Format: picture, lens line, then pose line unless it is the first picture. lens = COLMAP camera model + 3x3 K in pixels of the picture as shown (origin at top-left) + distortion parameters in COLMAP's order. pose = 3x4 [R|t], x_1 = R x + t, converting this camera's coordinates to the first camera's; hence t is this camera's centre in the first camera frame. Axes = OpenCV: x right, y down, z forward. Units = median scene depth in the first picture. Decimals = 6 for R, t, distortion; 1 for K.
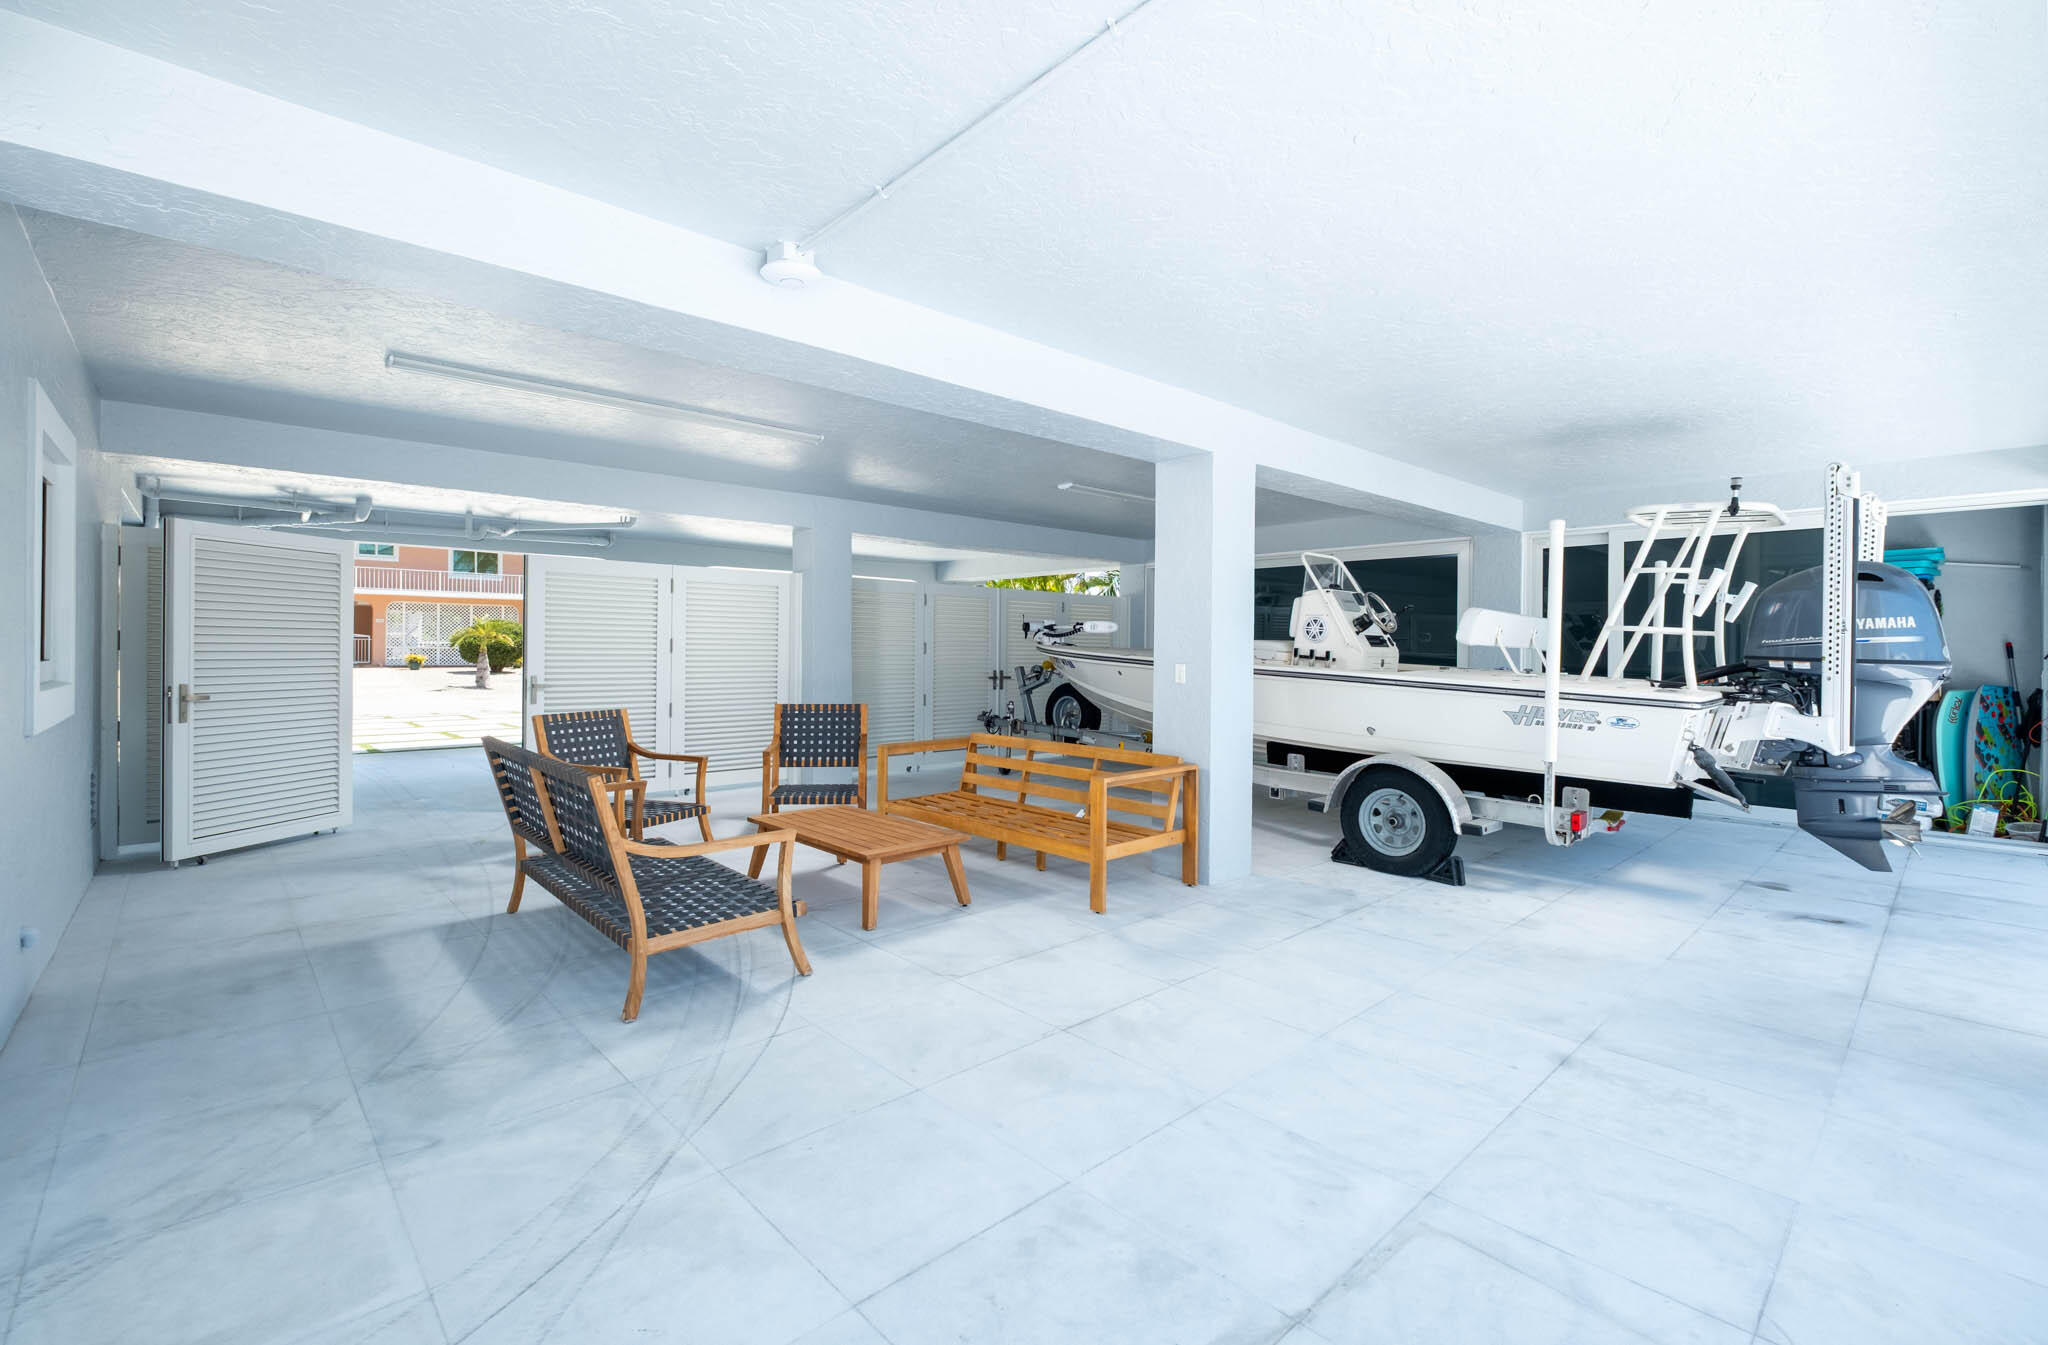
lens RADIAL K [[893.2, 0, 1024.0], [0, 893.2, 672.5], [0, 0, 1]] dist [0.020524, 0.000224]
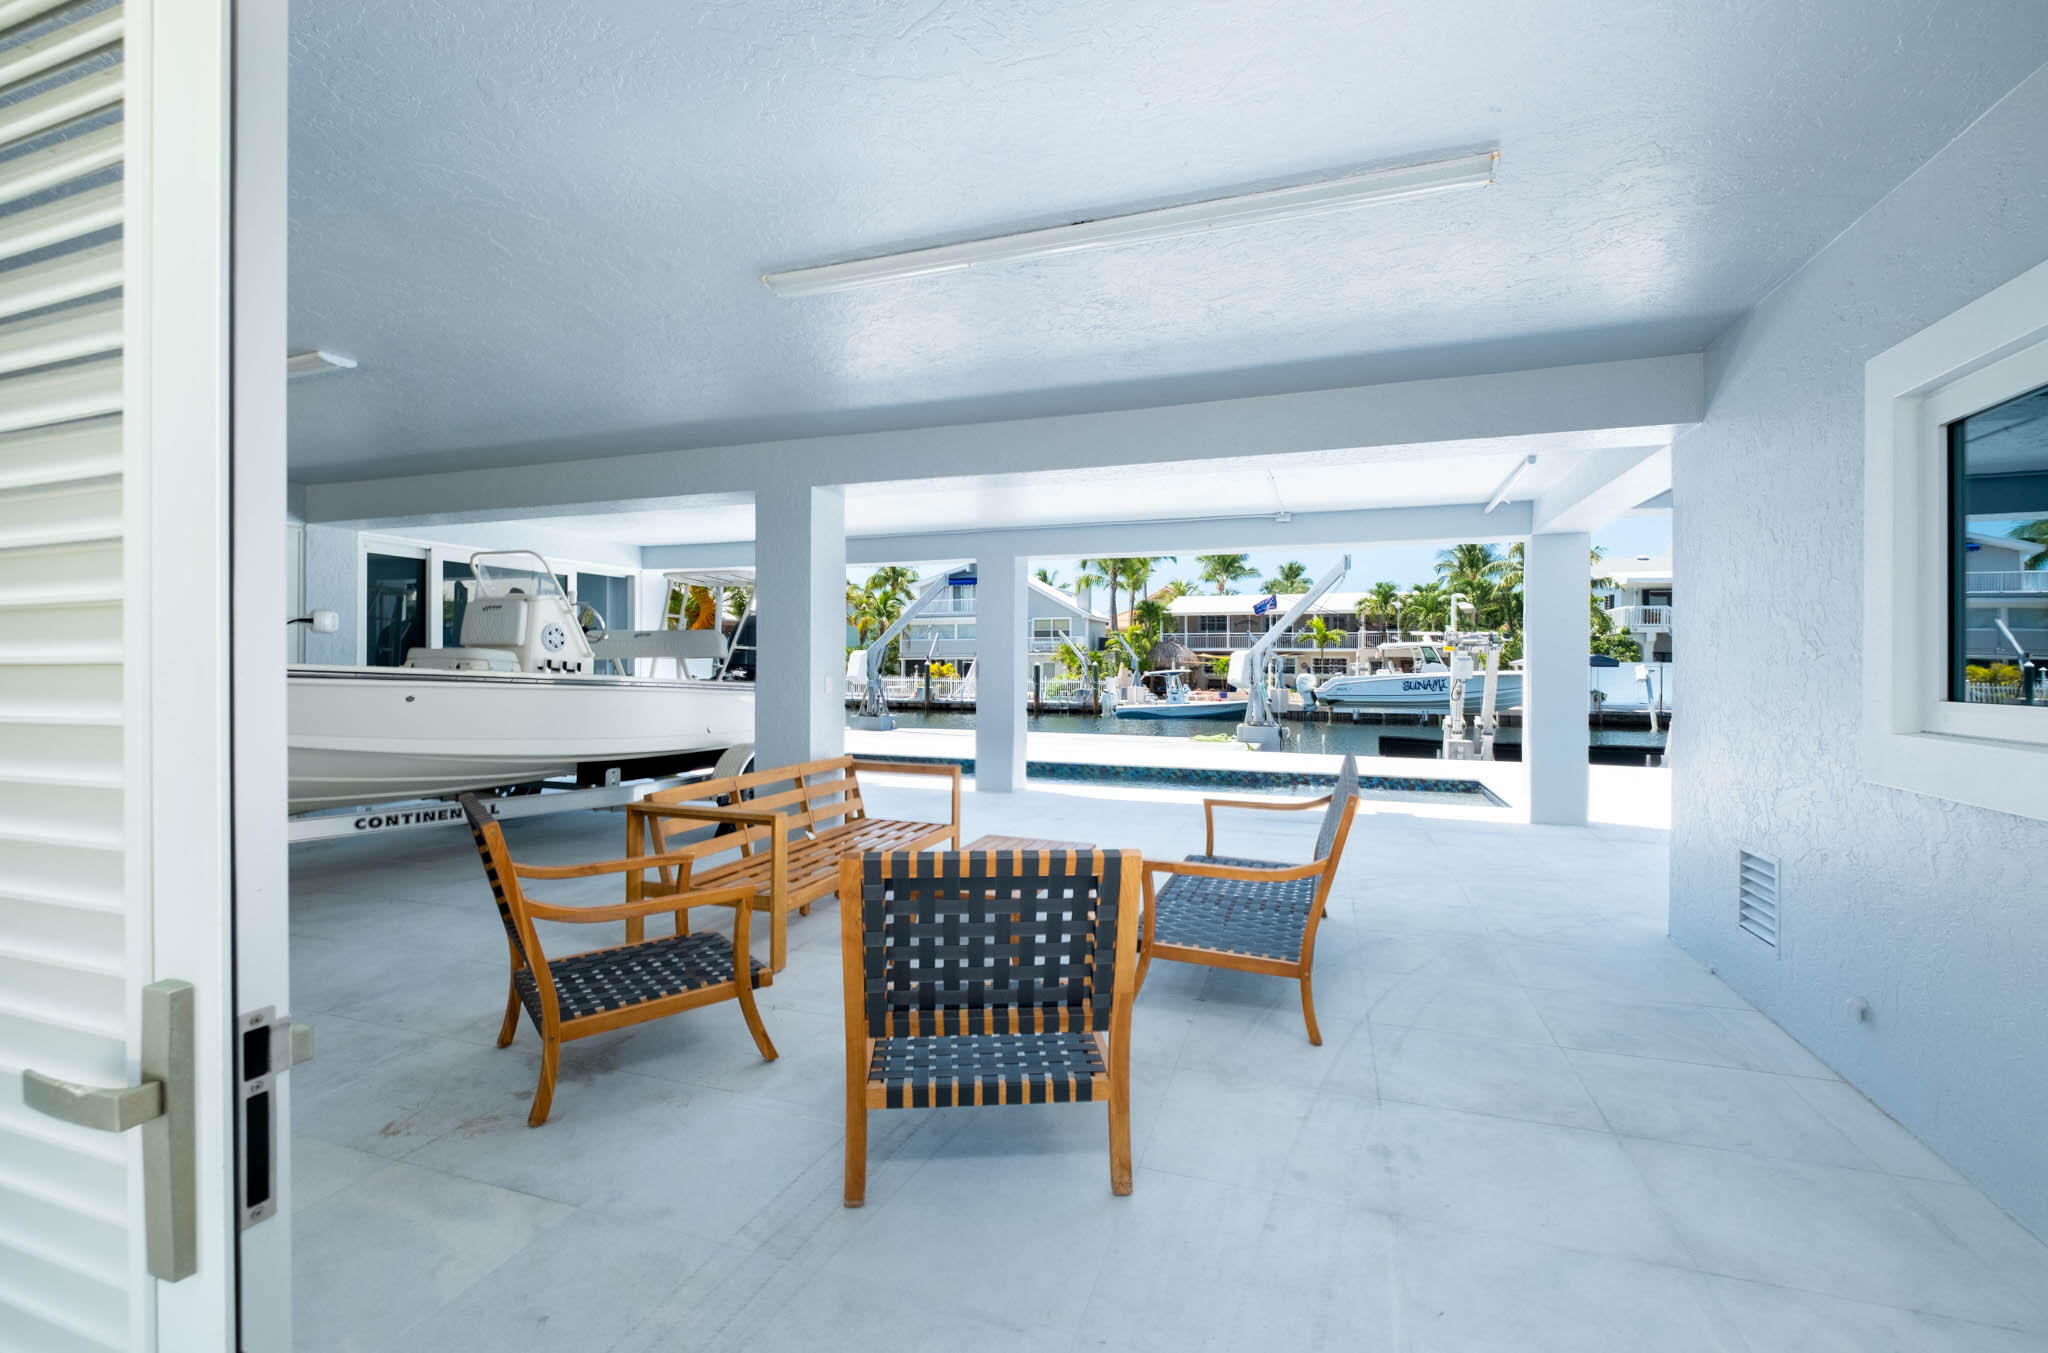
lens RADIAL K [[893.2, 0, 1024.0], [0, 893.2, 676.5], [0, 0, 1]] dist [0.020524, 0.000224]
pose [[-0.478892, -0.019744, 0.877652, -0.713173], [0.017919, 0.999319, 0.032258, -0.029273], [-0.877691, 0.031175, -0.478212, 1.019285]]
